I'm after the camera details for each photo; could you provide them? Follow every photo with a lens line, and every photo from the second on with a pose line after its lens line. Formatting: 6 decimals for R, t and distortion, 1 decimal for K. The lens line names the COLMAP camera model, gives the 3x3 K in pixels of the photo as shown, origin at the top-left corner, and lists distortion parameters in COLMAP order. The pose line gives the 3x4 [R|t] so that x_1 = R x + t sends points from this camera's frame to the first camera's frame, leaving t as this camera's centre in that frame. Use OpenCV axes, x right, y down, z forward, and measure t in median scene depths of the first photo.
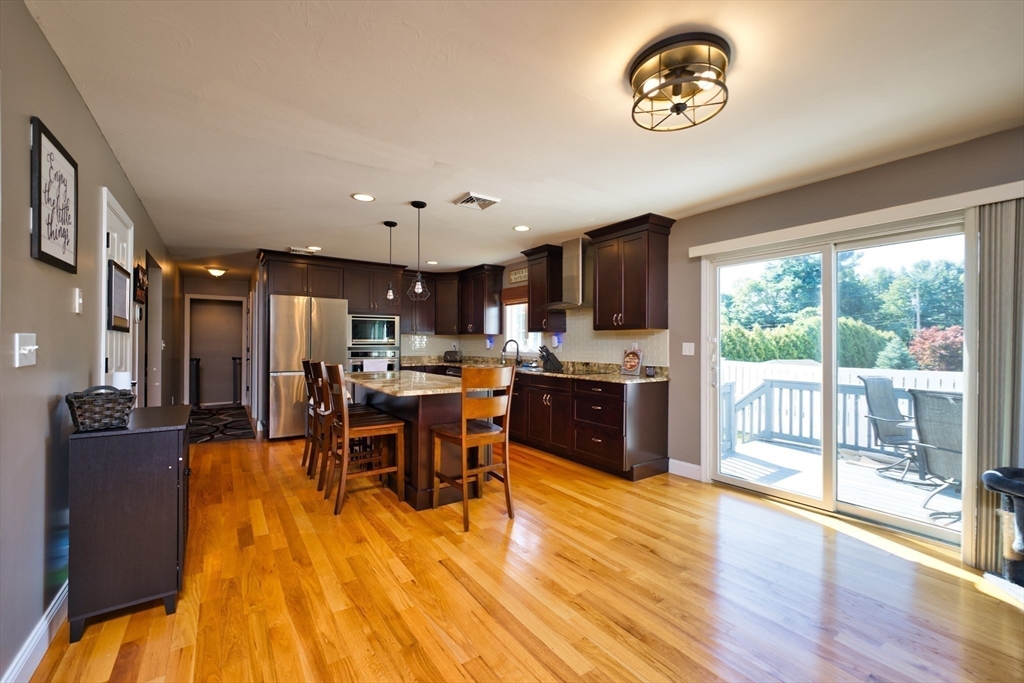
lens RADIAL K [[421.8, 0, 509.6], [0, 421.8, 342.5], [0, 0, 1]] dist [-0.002879, 0.000502]
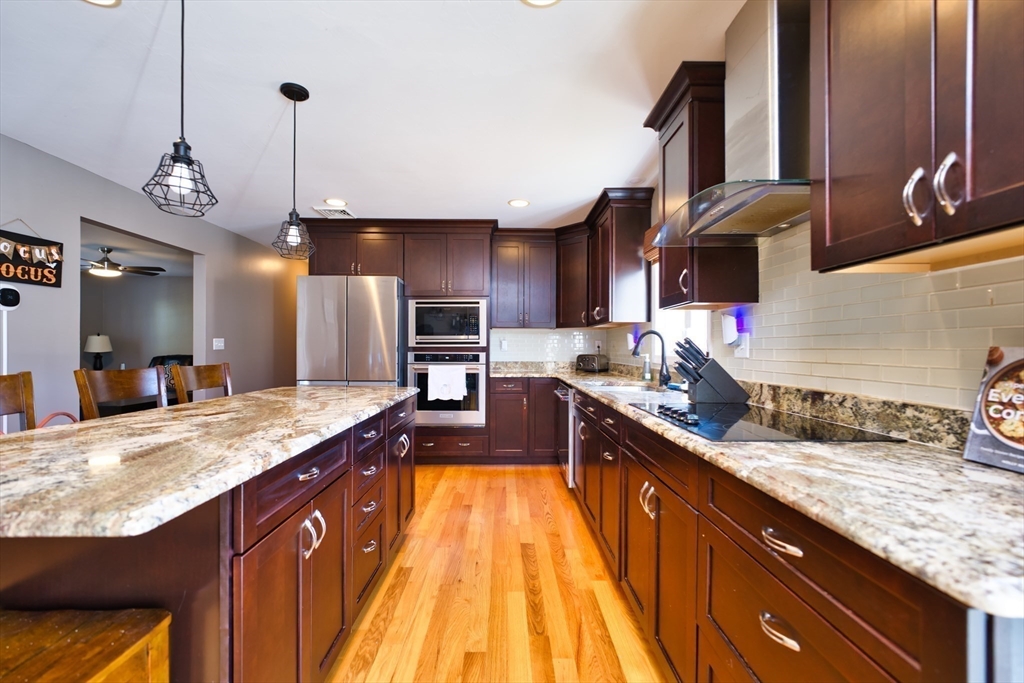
lens RADIAL K [[421.8, 0, 518.3], [0, 421.8, 344.7], [0, 0, 1]] dist [-0.002879, 0.000502]
pose [[0.830187, -0.004877, -0.557464, 0.190087], [-0.000444, 0.999956, -0.009409, 0.017787], [0.557485, 0.008059, 0.830148, 0.676922]]
